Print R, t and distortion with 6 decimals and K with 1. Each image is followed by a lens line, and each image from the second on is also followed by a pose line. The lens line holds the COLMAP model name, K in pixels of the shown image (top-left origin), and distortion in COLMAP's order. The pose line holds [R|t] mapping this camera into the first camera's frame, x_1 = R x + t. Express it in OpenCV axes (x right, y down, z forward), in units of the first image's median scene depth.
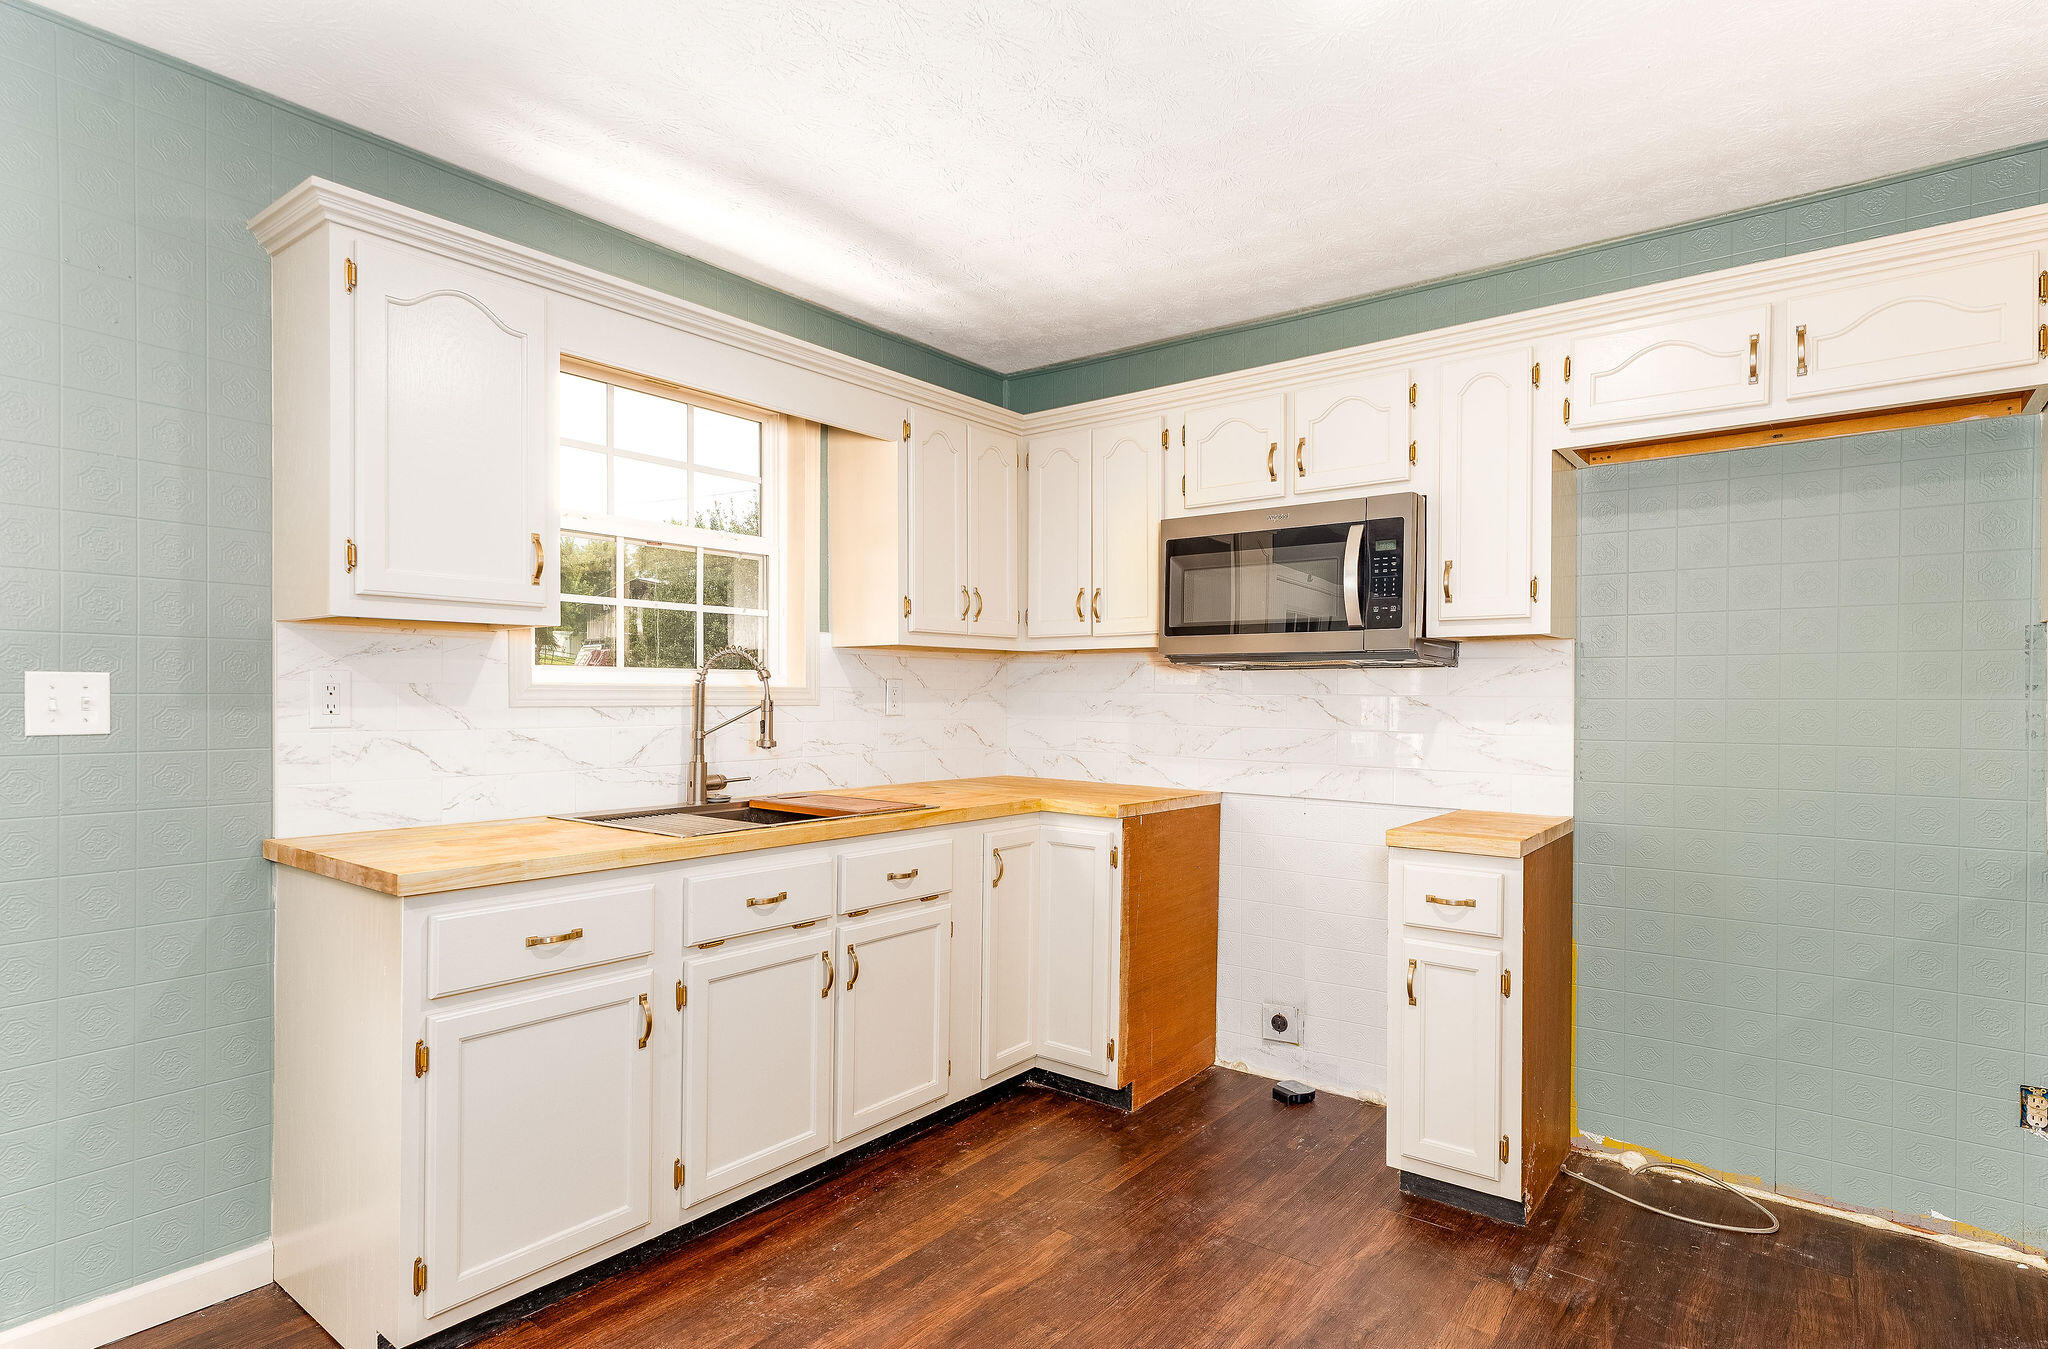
lens RADIAL K [[1066.5, 0, 1010.1], [0, 1066.5, 701.5], [0, 0, 1]] dist [-0.002264, 0.005793]
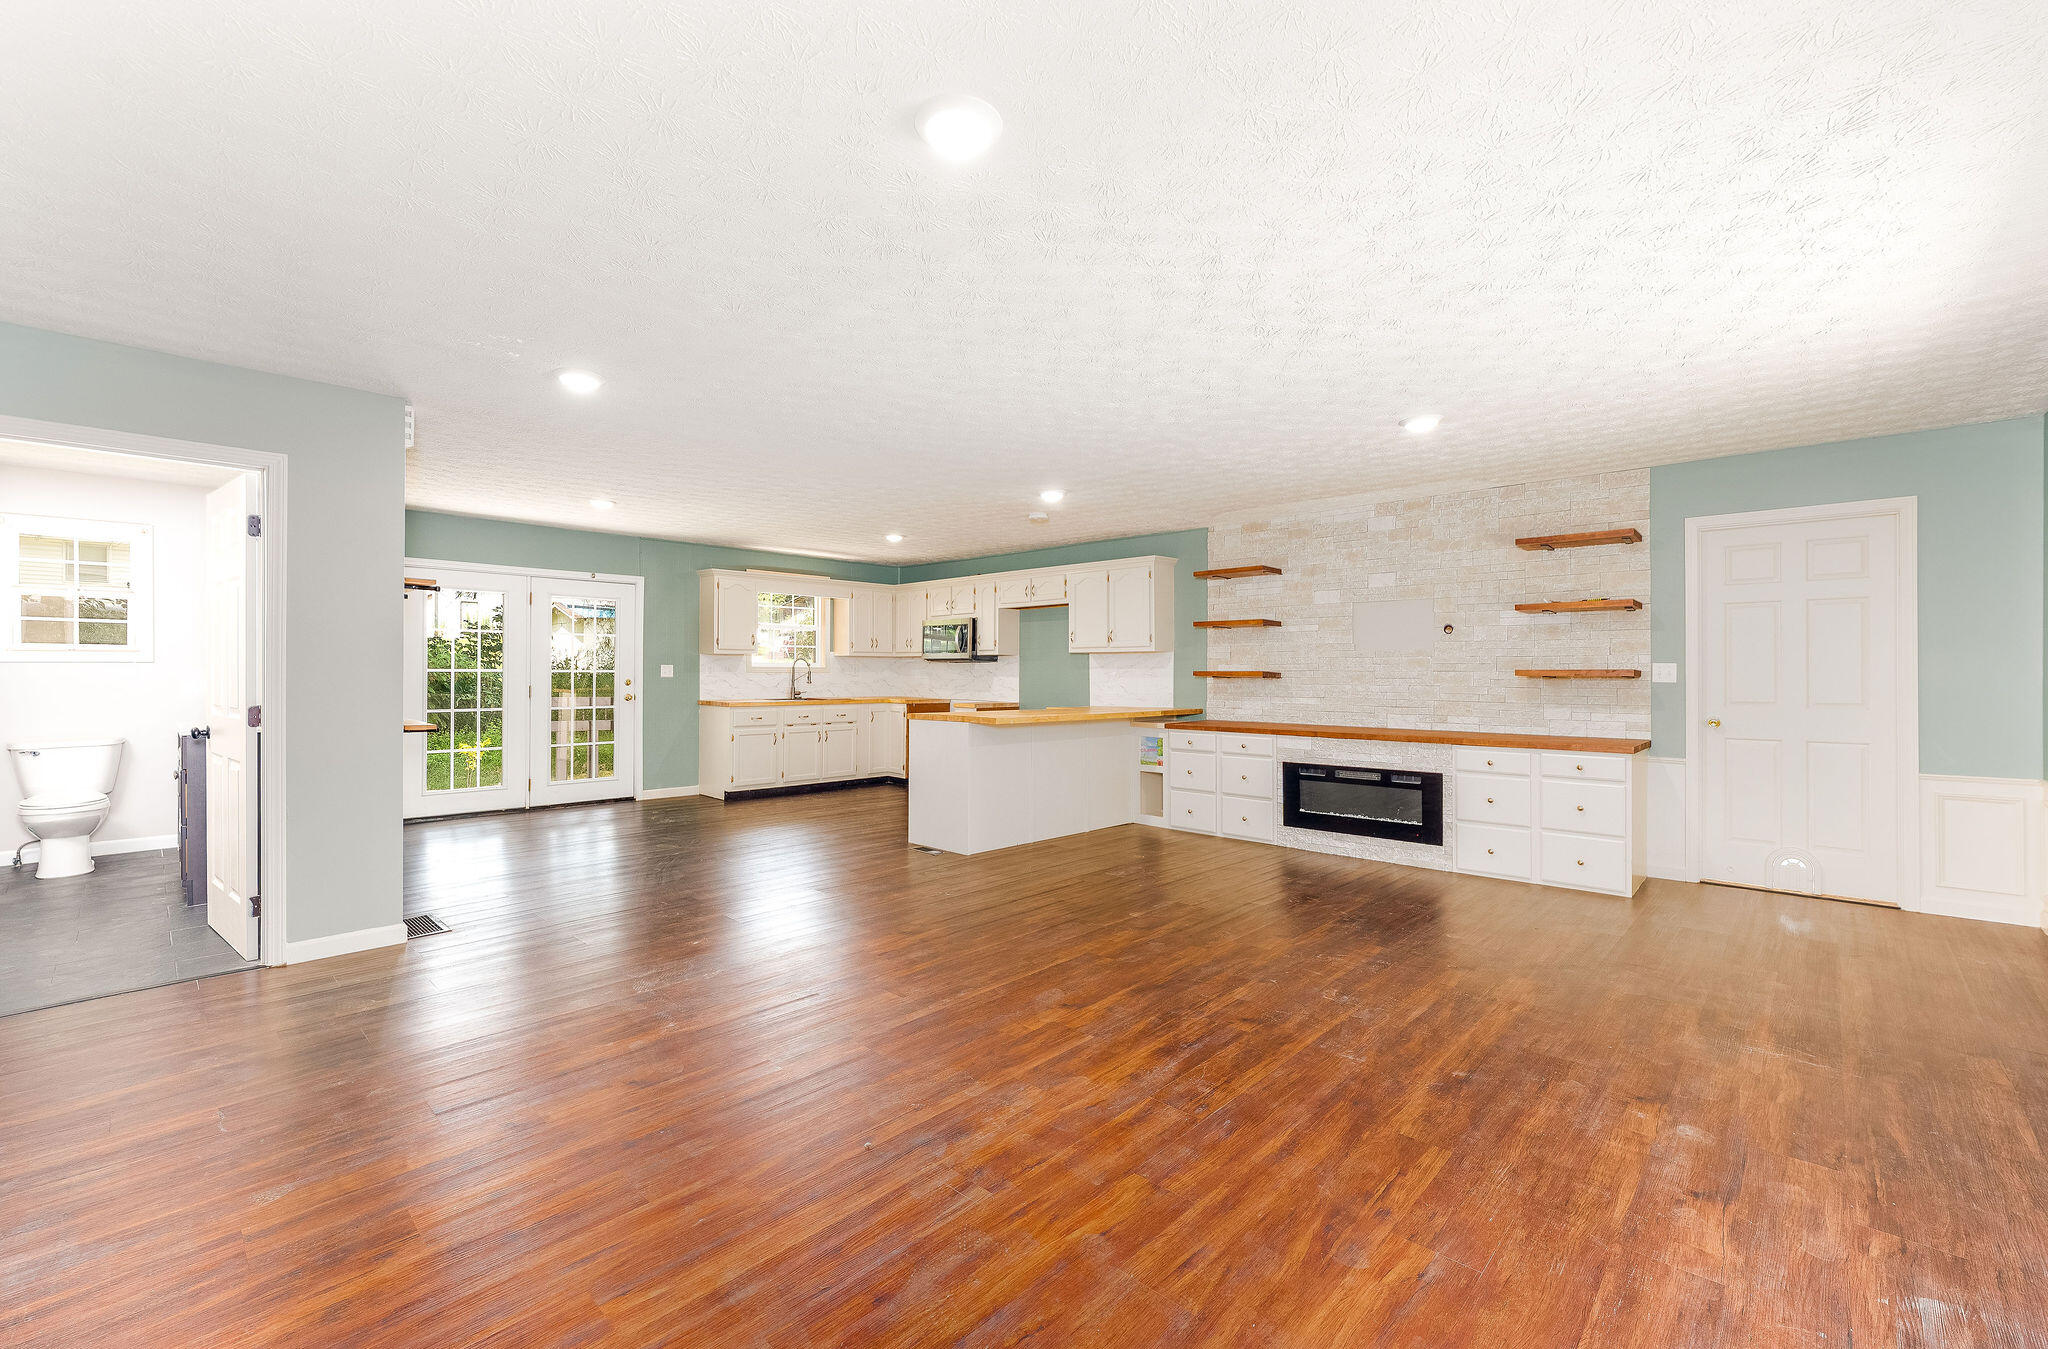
lens RADIAL K [[854.8, 0, 1013.3], [0, 854.8, 673.9], [0, 0, 1]] dist [-0.000684, 0.000003]
pose [[0.993470, 0.002257, -0.114071, 0.855970], [-0.002629, 0.999992, -0.003112, 0.016384], [0.114063, 0.003392, 0.993468, -1.988518]]
